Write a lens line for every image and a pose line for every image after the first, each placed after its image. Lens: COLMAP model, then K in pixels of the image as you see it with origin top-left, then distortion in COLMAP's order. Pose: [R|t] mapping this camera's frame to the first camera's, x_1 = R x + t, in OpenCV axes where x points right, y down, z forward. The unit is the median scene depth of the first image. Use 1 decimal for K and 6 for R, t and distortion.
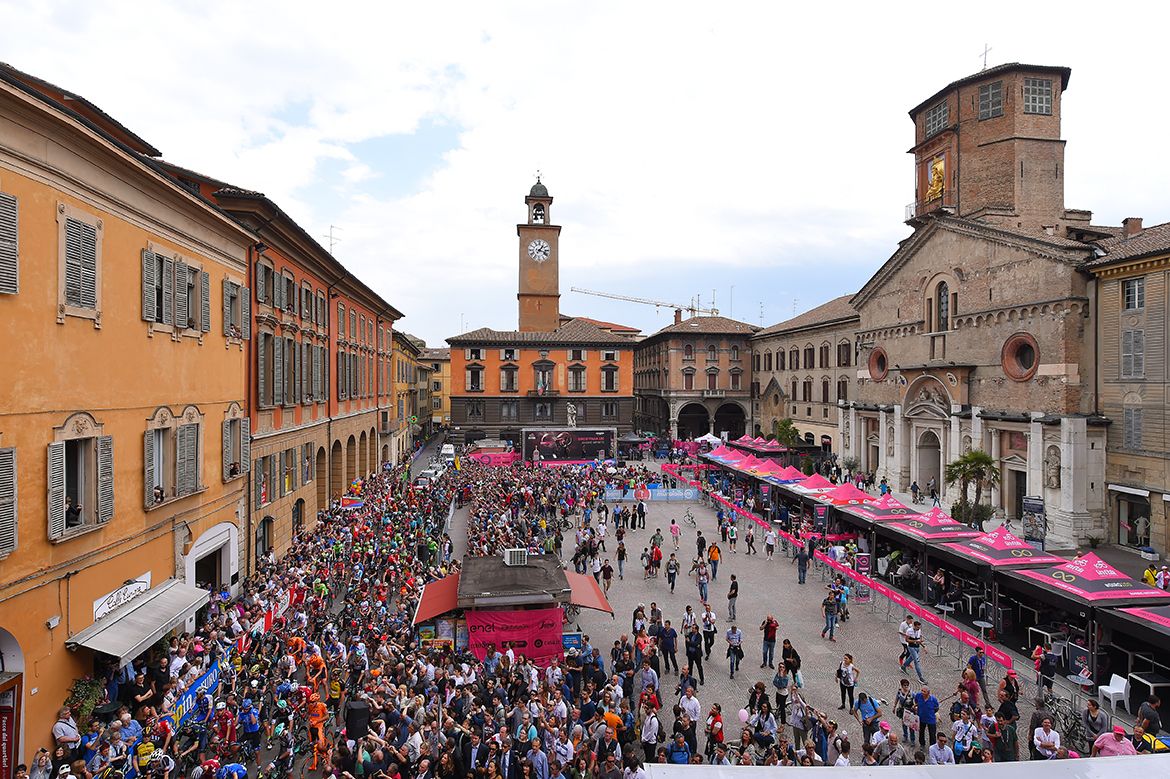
lens RADIAL K [[454.5, 0, 585.0], [0, 454.5, 389.5], [0, 0, 1]] dist [0.000482, -0.004533]
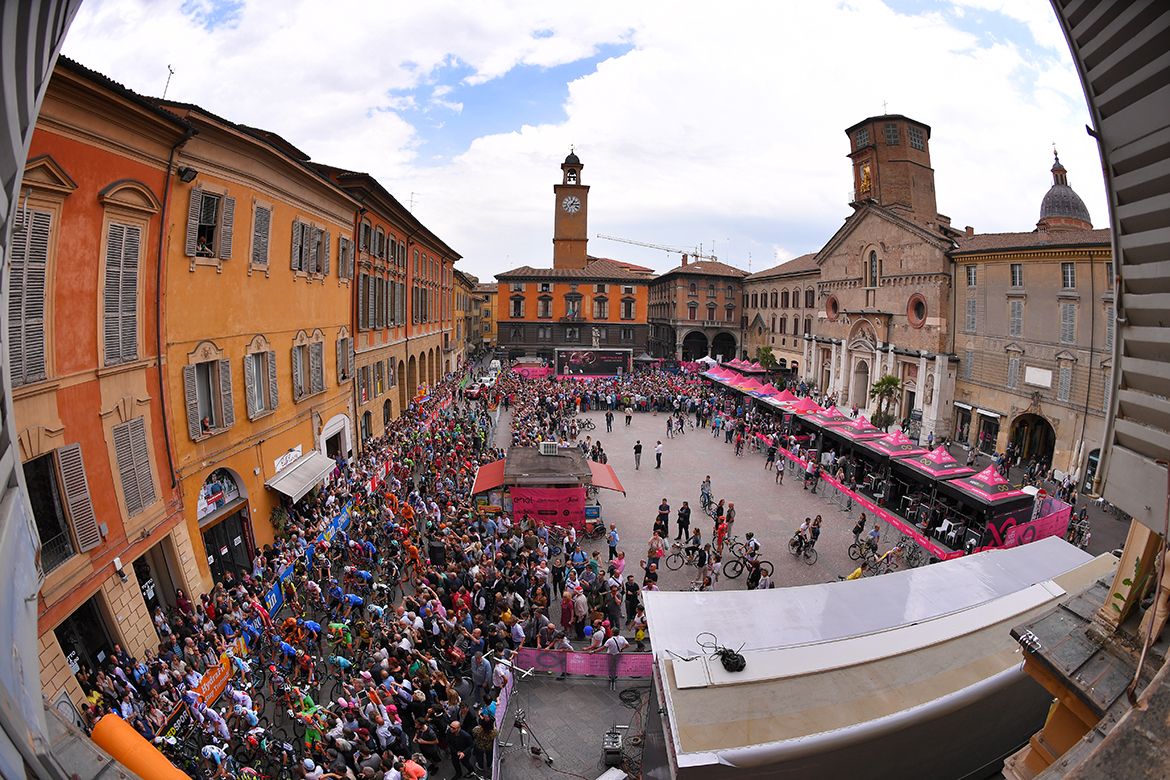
lens RADIAL K [[573.7, 0, 585.0], [0, 573.7, 390.0], [0, 0, 1]] dist [0.000078, -0.000031]
pose [[0.998287, 0.026285, -0.052277, 0.032178], [-0.016262, 0.982860, 0.183633, -0.109985], [0.056208, -0.182468, 0.981604, -0.659674]]
